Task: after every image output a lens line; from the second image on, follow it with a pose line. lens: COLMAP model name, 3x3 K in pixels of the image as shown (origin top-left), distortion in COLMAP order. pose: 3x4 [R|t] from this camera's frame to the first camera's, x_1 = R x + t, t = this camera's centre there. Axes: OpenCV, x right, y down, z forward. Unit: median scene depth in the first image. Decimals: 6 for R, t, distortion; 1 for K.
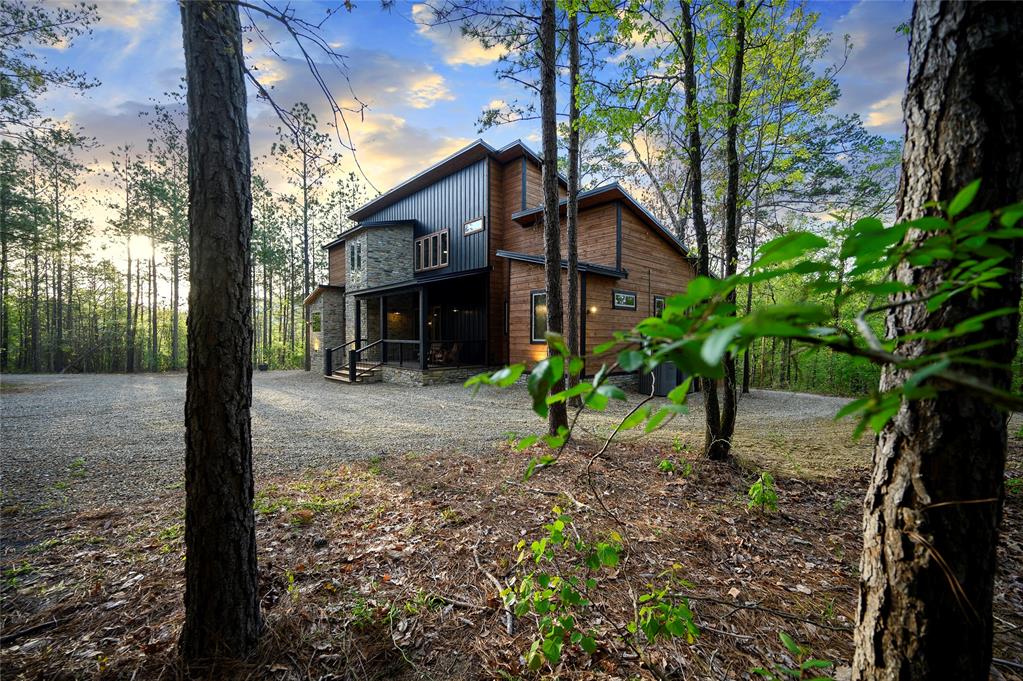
lens RADIAL K [[412.5, 0, 510.3], [0, 412.5, 340.6], [0, 0, 1]] dist [0.001499, 0.000085]
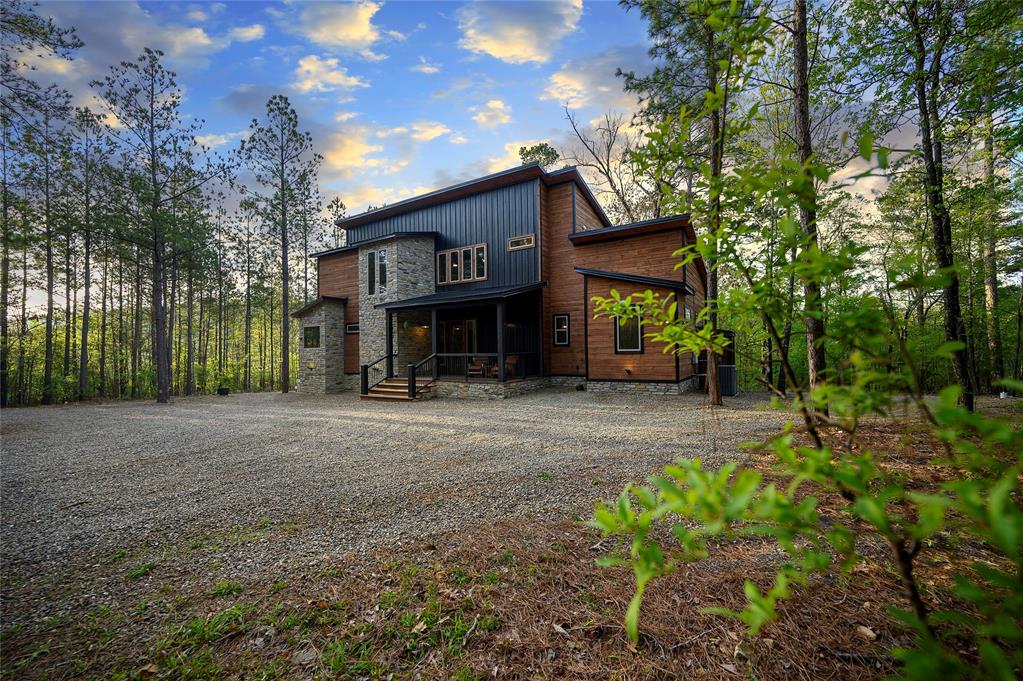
lens RADIAL K [[412.5, 0, 506.4], [0, 412.5, 339.5], [0, 0, 1]] dist [0.001499, 0.000085]
pose [[0.962922, -0.012025, 0.269512, -0.373727], [0.022374, 0.999124, -0.035360, 0.001773], [-0.268850, 0.040079, 0.962348, 0.021123]]
